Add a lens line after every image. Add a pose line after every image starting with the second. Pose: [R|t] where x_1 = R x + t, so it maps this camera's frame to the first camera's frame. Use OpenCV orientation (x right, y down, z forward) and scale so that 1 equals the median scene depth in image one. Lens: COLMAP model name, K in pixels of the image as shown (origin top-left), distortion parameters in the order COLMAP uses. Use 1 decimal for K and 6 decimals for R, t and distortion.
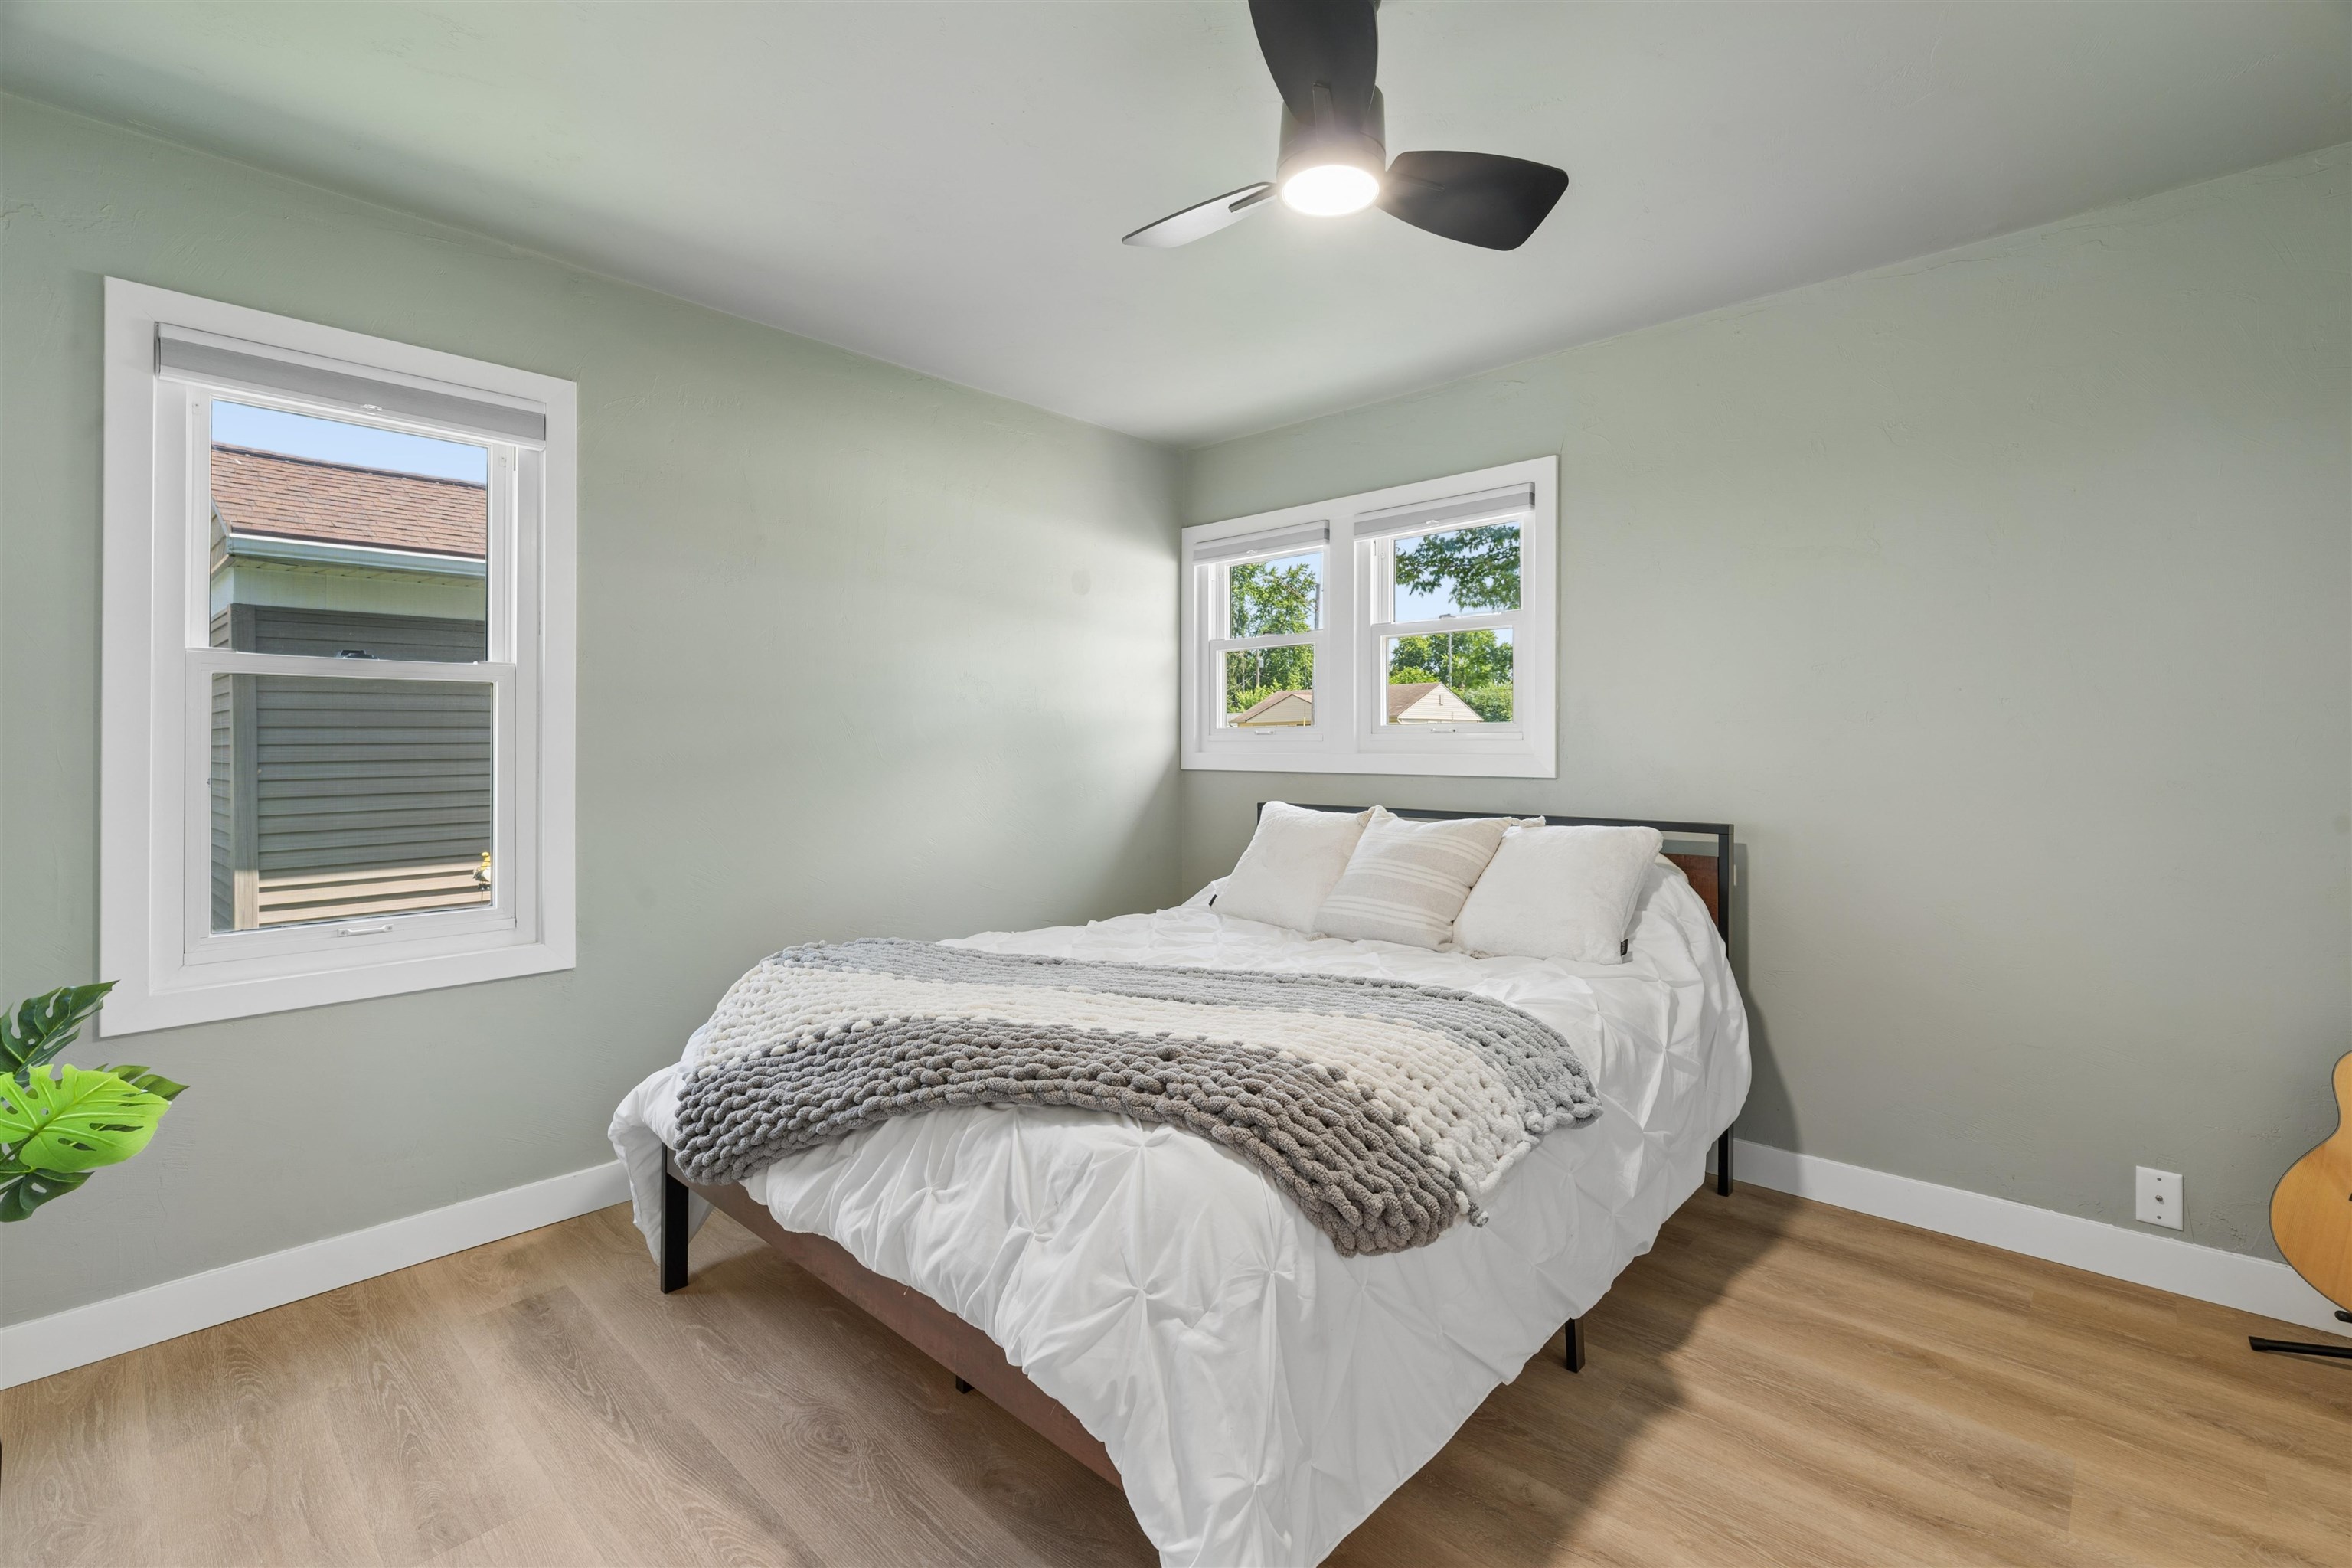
lens RADIAL K [[999.5, 0, 1181.2], [0, 999.5, 753.1], [0, 0, 1]] dist [-0.002854, -0.000538]
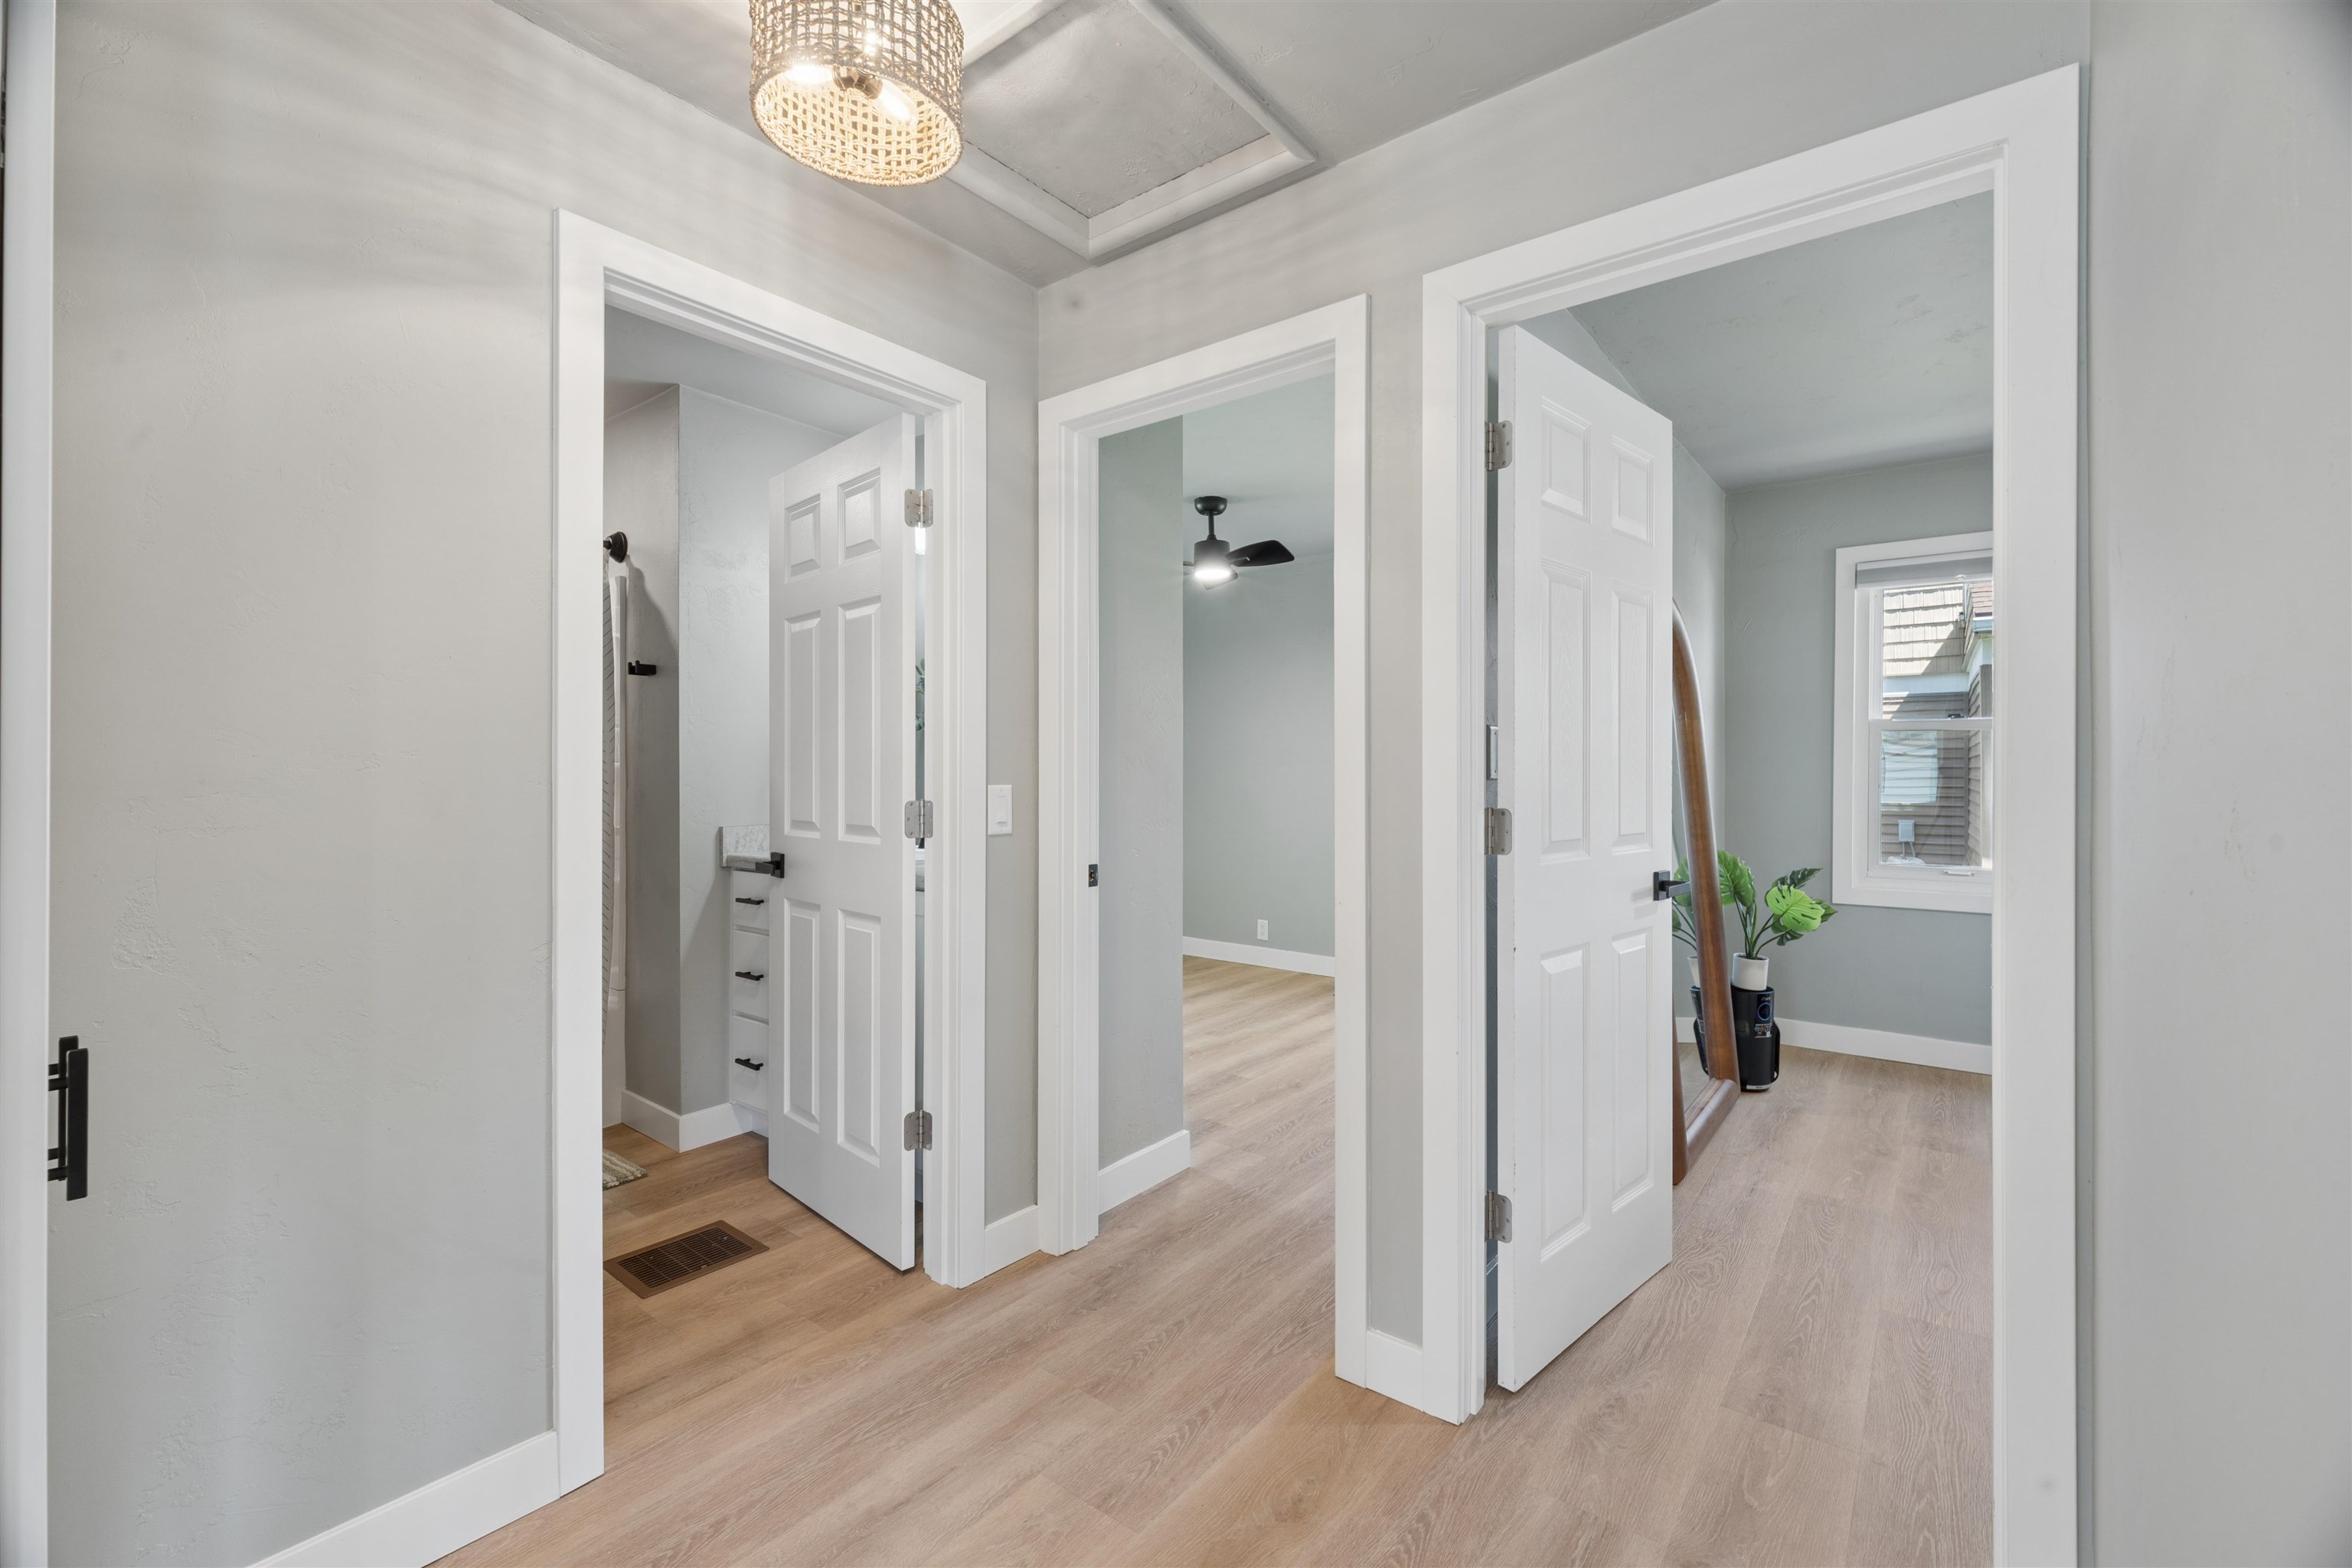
lens RADIAL K [[982.3, 0, 1149.1], [0, 982.3, 769.0], [0, 0, 1]] dist [-0.000119, -0.000142]
pose [[0.043060, -0.001484, -0.999071, 0.954302], [0.000506, 0.999999, -0.001464, -0.006075], [0.999072, -0.000442, 0.043061, -0.559720]]
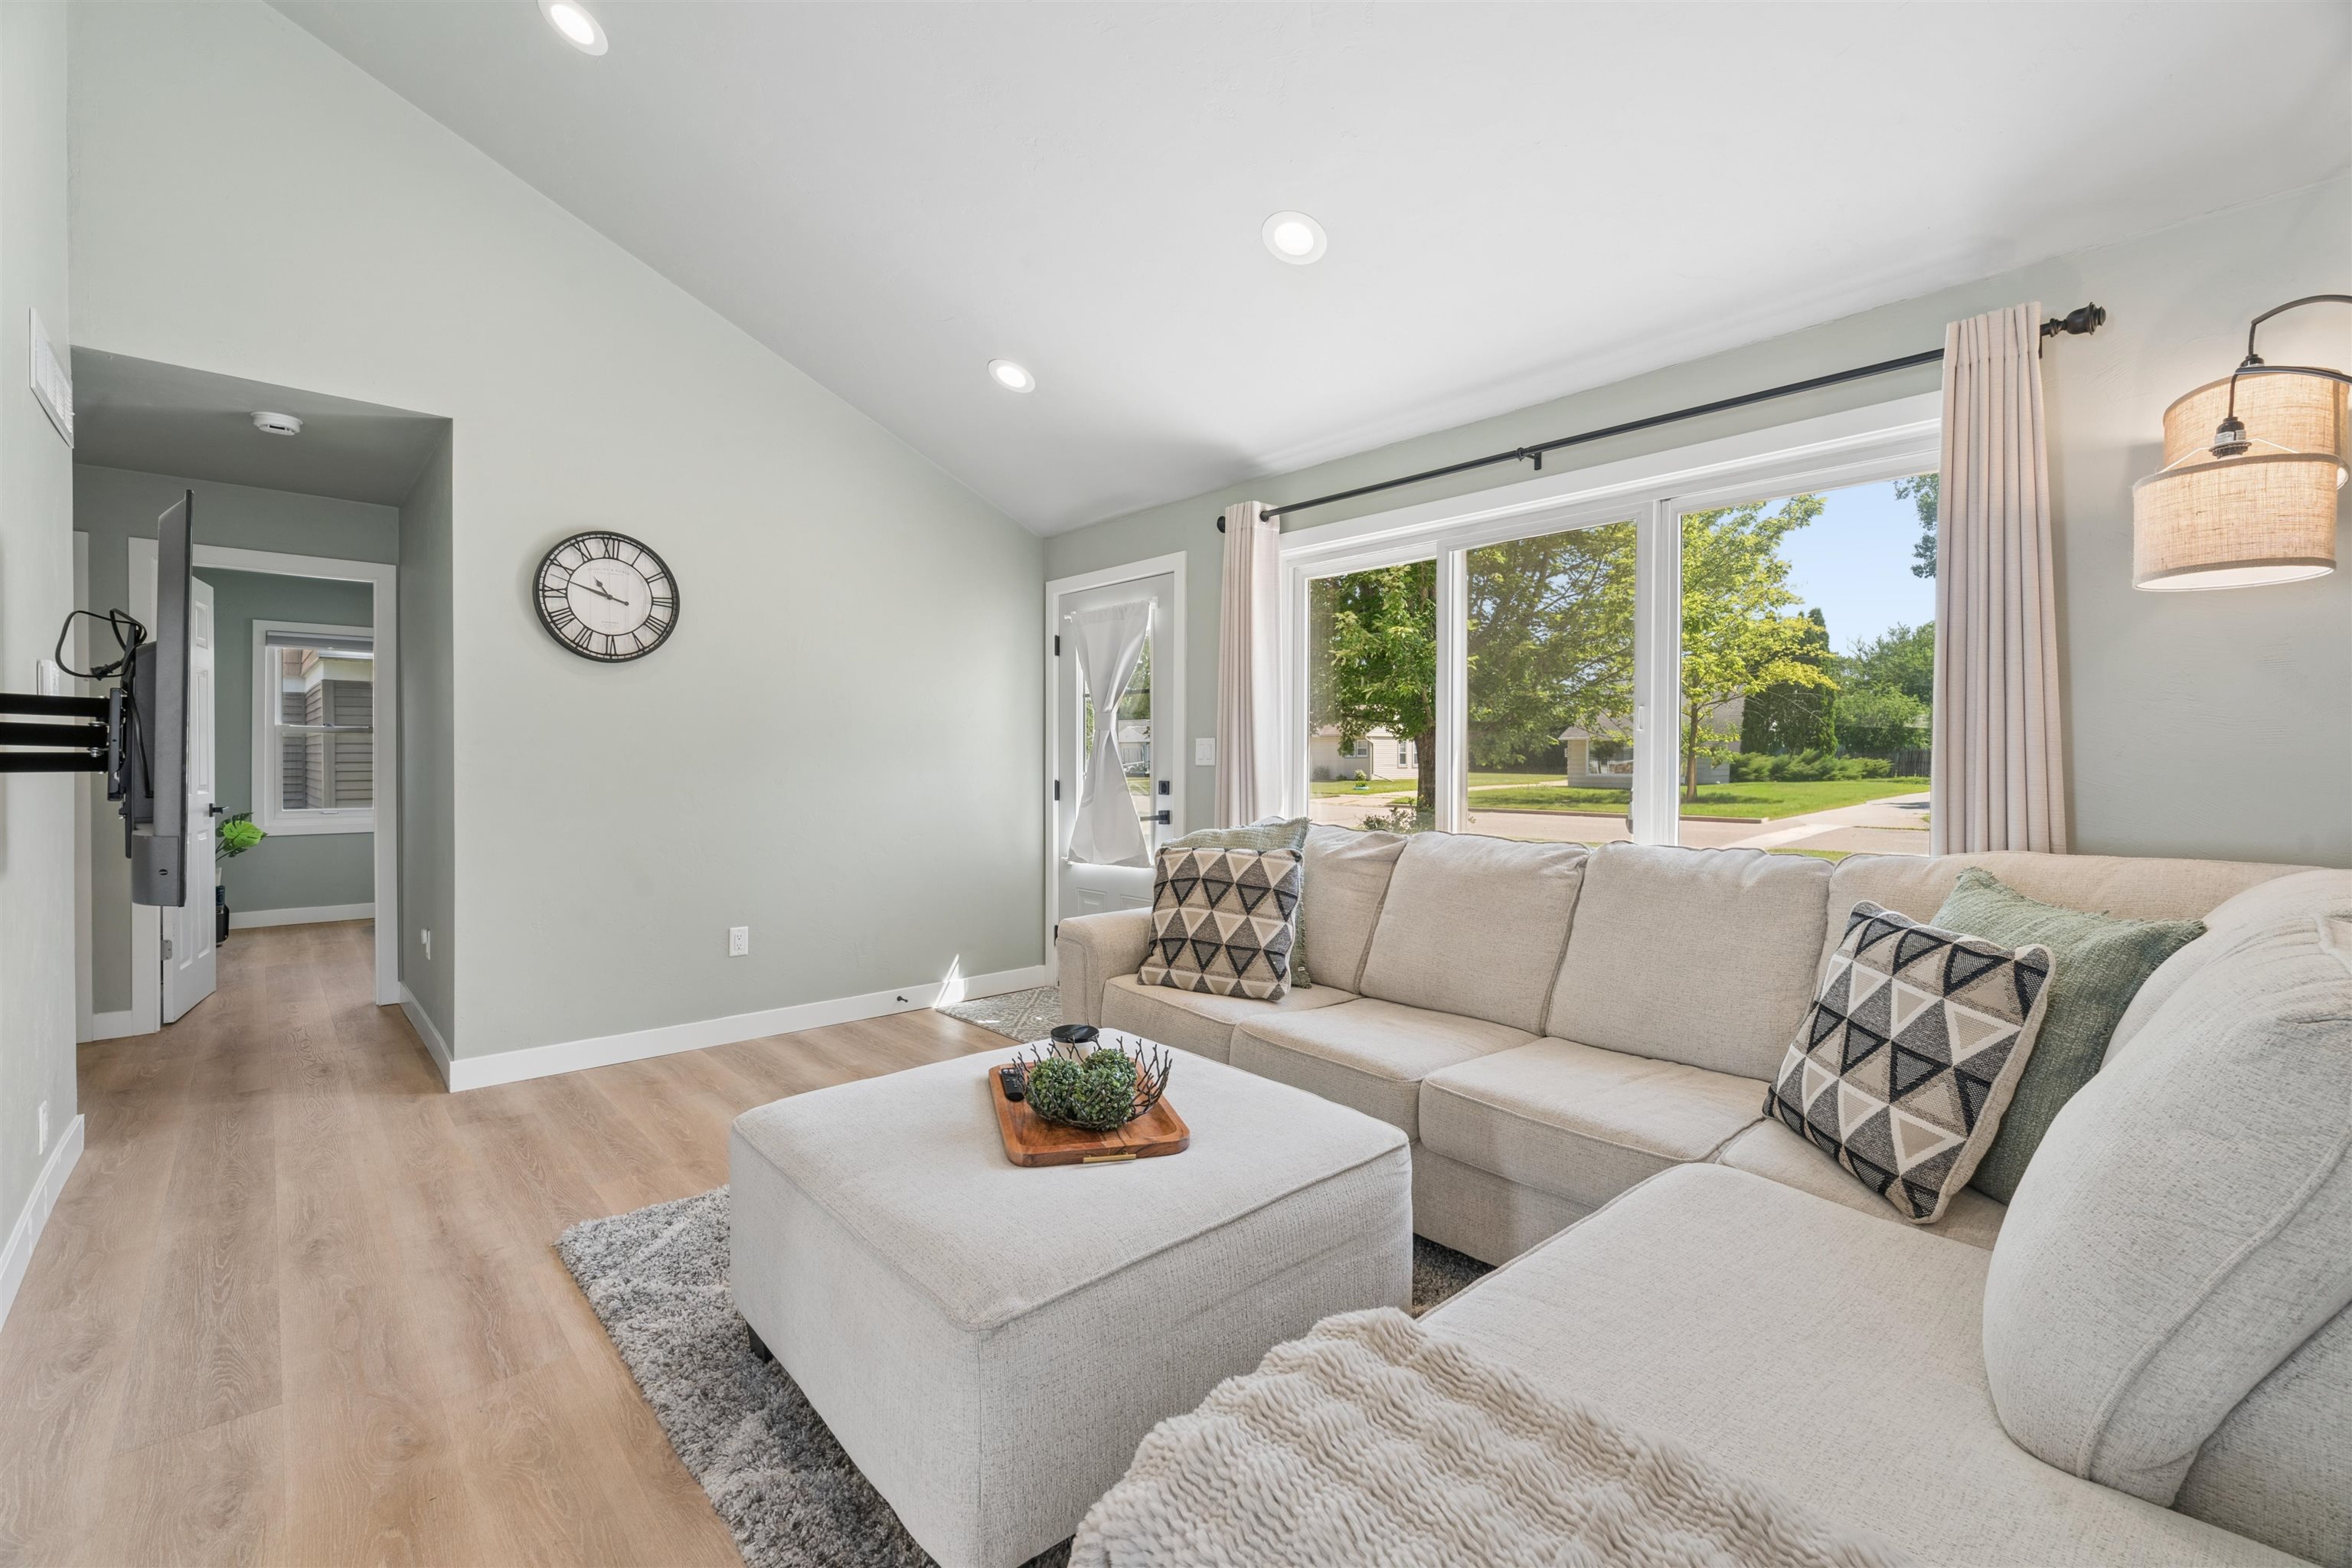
lens RADIAL K [[1025.1, 0, 1173.7], [0, 1025.1, 772.8], [0, 0, 1]] dist [0.001565, 0.000325]
pose [[0.993992, 0.008958, -0.109085, 2.490989], [-0.007910, 0.999918, 0.010037, -0.007097], [0.109166, -0.009114, 0.993982, -2.200060]]
